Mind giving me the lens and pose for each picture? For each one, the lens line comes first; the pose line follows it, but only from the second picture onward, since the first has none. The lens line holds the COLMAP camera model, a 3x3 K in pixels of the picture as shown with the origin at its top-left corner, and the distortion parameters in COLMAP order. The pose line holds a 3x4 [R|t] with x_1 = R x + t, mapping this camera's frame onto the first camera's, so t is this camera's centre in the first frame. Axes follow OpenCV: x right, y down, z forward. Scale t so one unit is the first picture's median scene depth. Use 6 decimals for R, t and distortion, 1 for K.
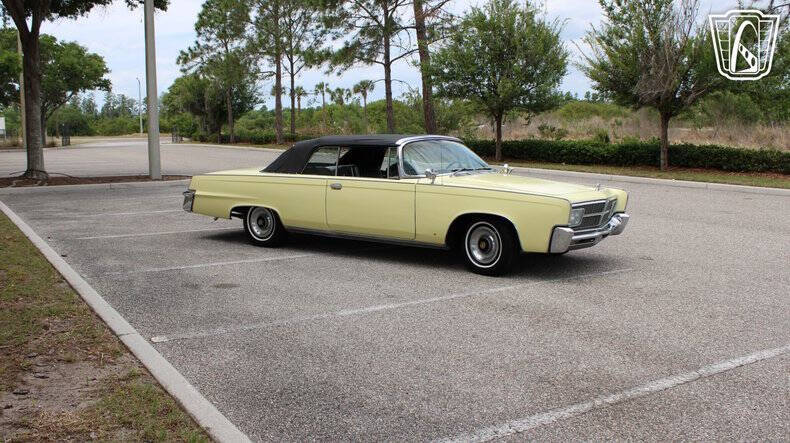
lens RADIAL K [[802.2, 0, 393.3], [0, 802.2, 222.8], [0, 0, 1]] dist [-0.072309, 0.000000]
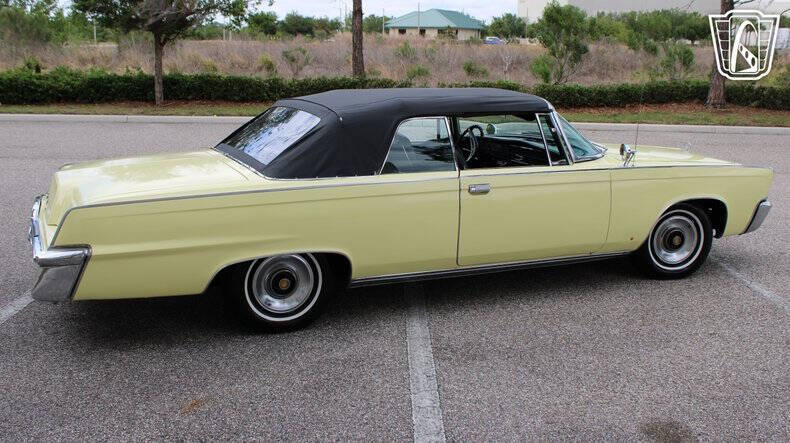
lens RADIAL K [[802.2, 0, 400.5], [0, 802.2, 228.3], [0, 0, 1]] dist [-0.072309, 0.000000]
pose [[0.518266, -0.187349, 0.834446, -0.252106], [0.092821, 0.982269, 0.162887, -0.050677], [-0.850167, -0.006964, 0.526466, 0.328143]]
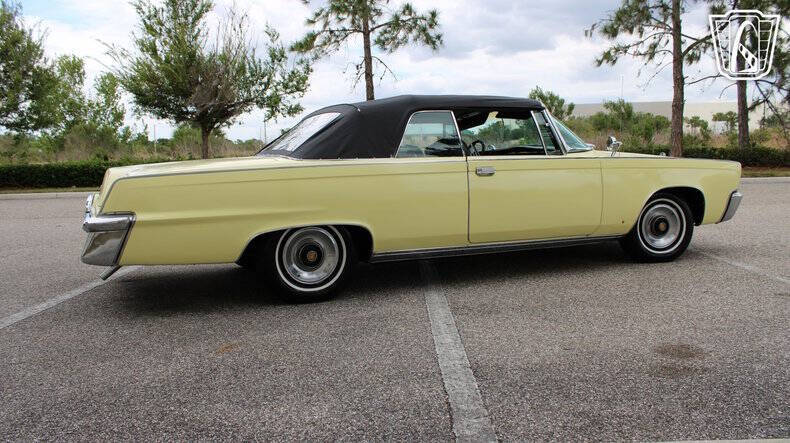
lens RADIAL K [[675.8, 0, 402.8], [0, 675.8, 220.4], [0, 0, 1]] dist [-0.105081, 0.029785]
pose [[0.522825, -0.094339, 0.847204, -0.243737], [0.130991, 0.990944, 0.029508, -0.013715], [-0.842316, 0.095549, 0.530448, 0.340276]]
